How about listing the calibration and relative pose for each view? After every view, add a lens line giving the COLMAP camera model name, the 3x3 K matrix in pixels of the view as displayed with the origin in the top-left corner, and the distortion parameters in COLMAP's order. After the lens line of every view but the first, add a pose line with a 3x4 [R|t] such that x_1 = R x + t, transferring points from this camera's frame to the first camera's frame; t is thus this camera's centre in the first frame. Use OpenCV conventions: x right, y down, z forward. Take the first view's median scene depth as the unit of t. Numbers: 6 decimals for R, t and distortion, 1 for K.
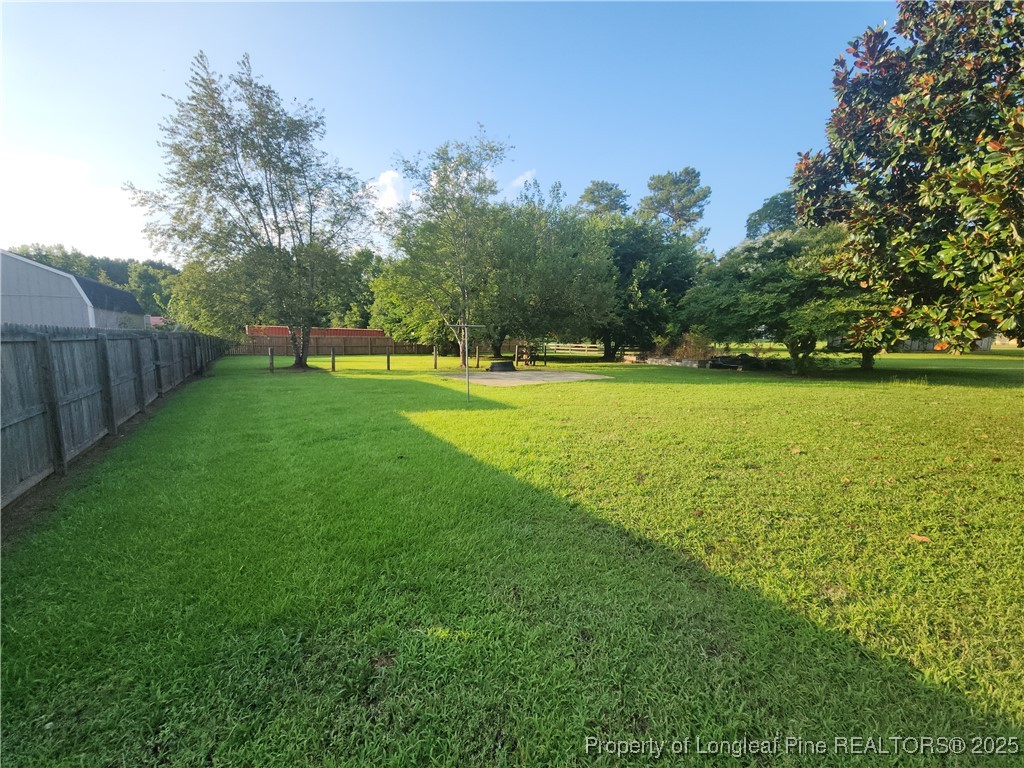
lens RADIAL K [[418.7, 0, 505.3], [0, 418.7, 391.7], [0, 0, 1]] dist [0.002588, -0.000079]
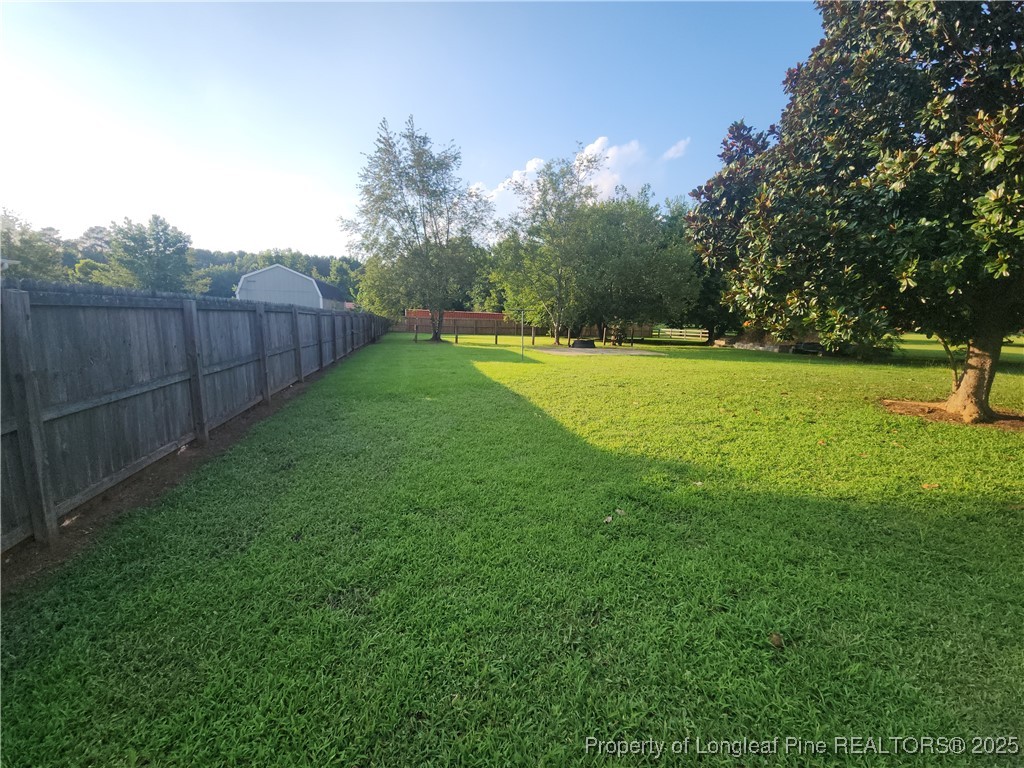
lens RADIAL K [[418.7, 0, 505.3], [0, 418.7, 391.7], [0, 0, 1]] dist [0.002588, -0.000079]
pose [[0.946572, 0.068336, -0.315170, 0.172879], [-0.057398, 0.997387, 0.043869, 0.037756], [0.317344, -0.023435, 0.948021, -0.233895]]
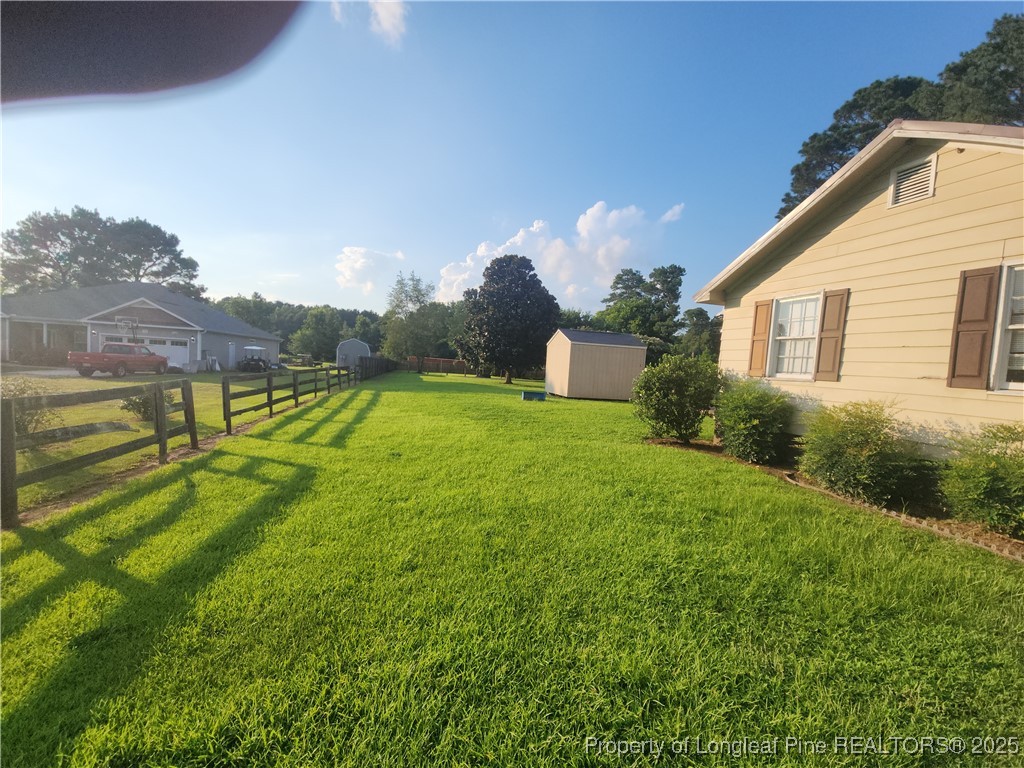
lens RADIAL K [[418.7, 0, 505.3], [0, 418.7, 391.7], [0, 0, 1]] dist [0.002588, -0.000079]
pose [[0.940294, 0.067340, -0.333636, 1.025888], [-0.091688, 0.994111, -0.057757, 0.183357], [0.327782, 0.084899, 0.940931, -1.481112]]
